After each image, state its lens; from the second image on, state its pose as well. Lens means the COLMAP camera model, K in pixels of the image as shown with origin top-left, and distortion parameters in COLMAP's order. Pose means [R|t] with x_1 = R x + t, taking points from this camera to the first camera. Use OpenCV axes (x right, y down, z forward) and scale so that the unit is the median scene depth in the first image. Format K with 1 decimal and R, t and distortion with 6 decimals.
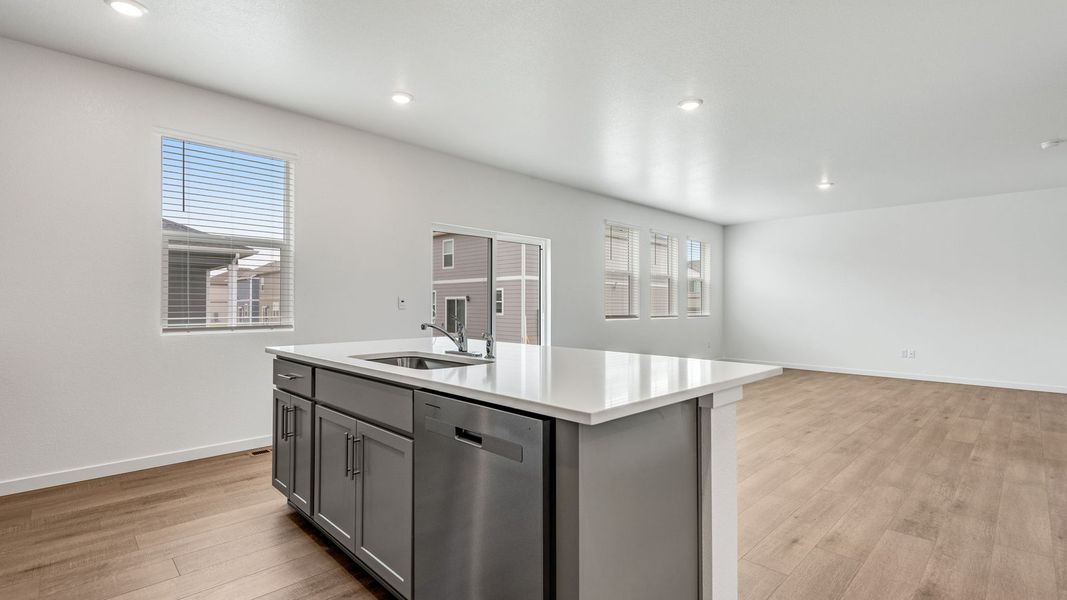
lens RADIAL K [[483.0, 0, 514.4], [0, 483.0, 303.9], [0, 0, 1]] dist [0.002489, -0.000476]
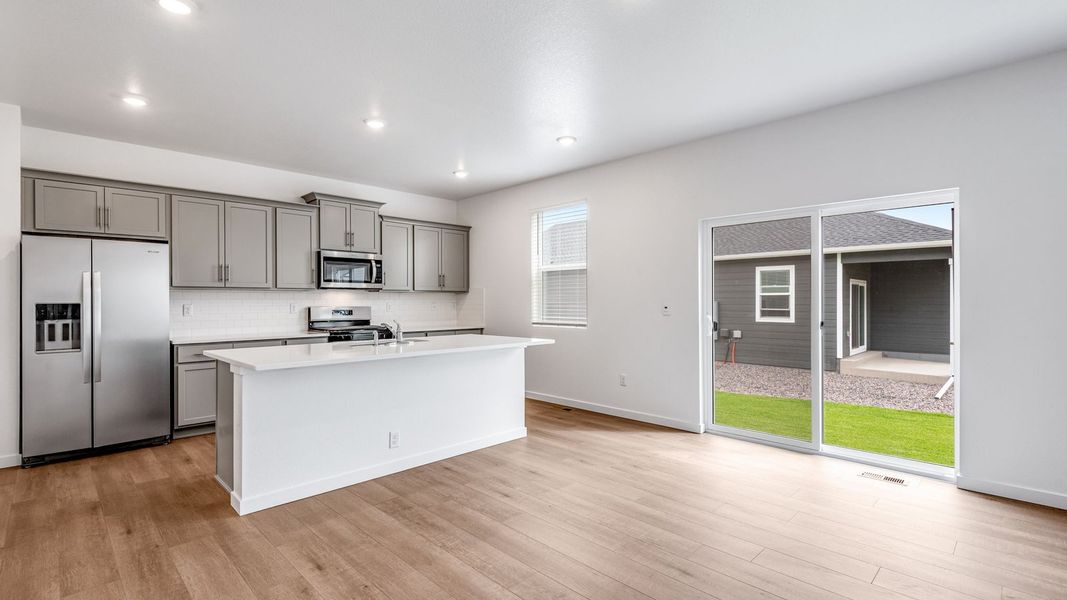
lens RADIAL K [[494.6, 0, 533.5], [0, 494.6, 300.0], [0, 0, 1]] dist [0.016725, -0.011566]
pose [[0.026151, -0.007163, -0.999632, 1.341745], [0.000399, 0.999974, -0.007155, -0.025036], [0.999658, -0.000212, 0.026154, 1.190500]]
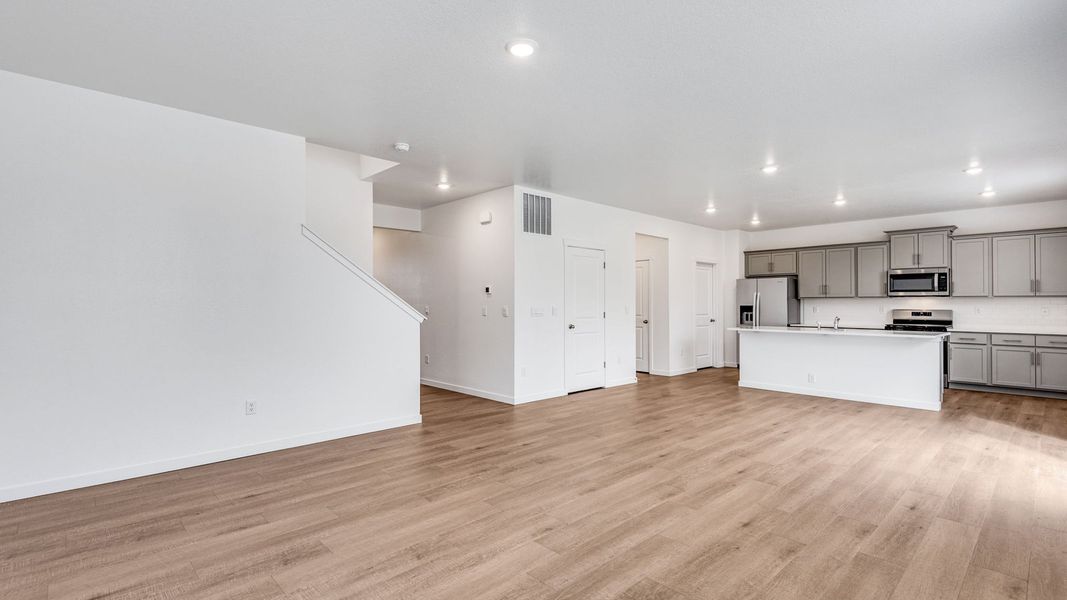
lens RADIAL K [[483.0, 0, 514.4], [0, 483.0, 303.9], [0, 0, 1]] dist [0.002489, -0.000476]
pose [[-0.999528, -0.007297, 0.029837, 1.437766], [-0.007221, 0.999970, 0.002671, -0.034705], [-0.029856, 0.002455, -0.999551, 3.318396]]
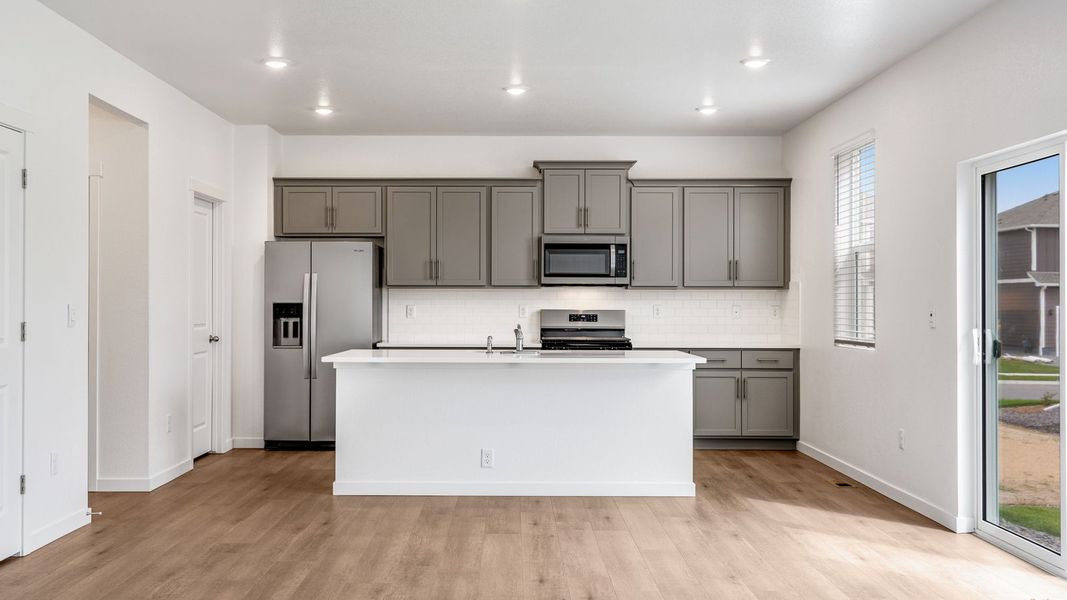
lens RADIAL K [[1072.4, 0, 485.3], [0, 1072.4, 296.1], [0, 0, 1]] dist [0.062317, -0.005041]
pose [[-0.699398, -0.012095, -0.714630, 1.822247], [-0.008156, 0.999927, -0.008941, -0.021875], [0.714686, -0.000425, -0.699445, 2.597077]]
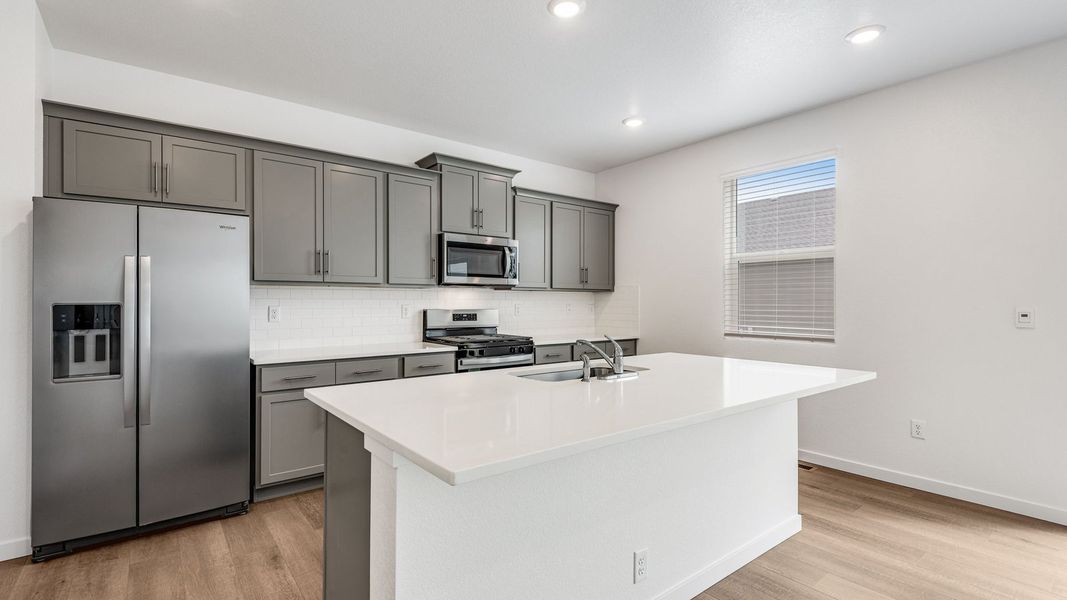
lens RADIAL K [[491.2, 0, 533.5], [0, 491.2, 300.0], [0, 0, 1]] dist [0.033606, -0.019124]
pose [[-0.090676, -0.009781, -0.995832, 0.738368], [-0.004038, 0.999947, -0.009454, -0.028154], [0.995872, 0.003164, -0.090711, 0.779454]]
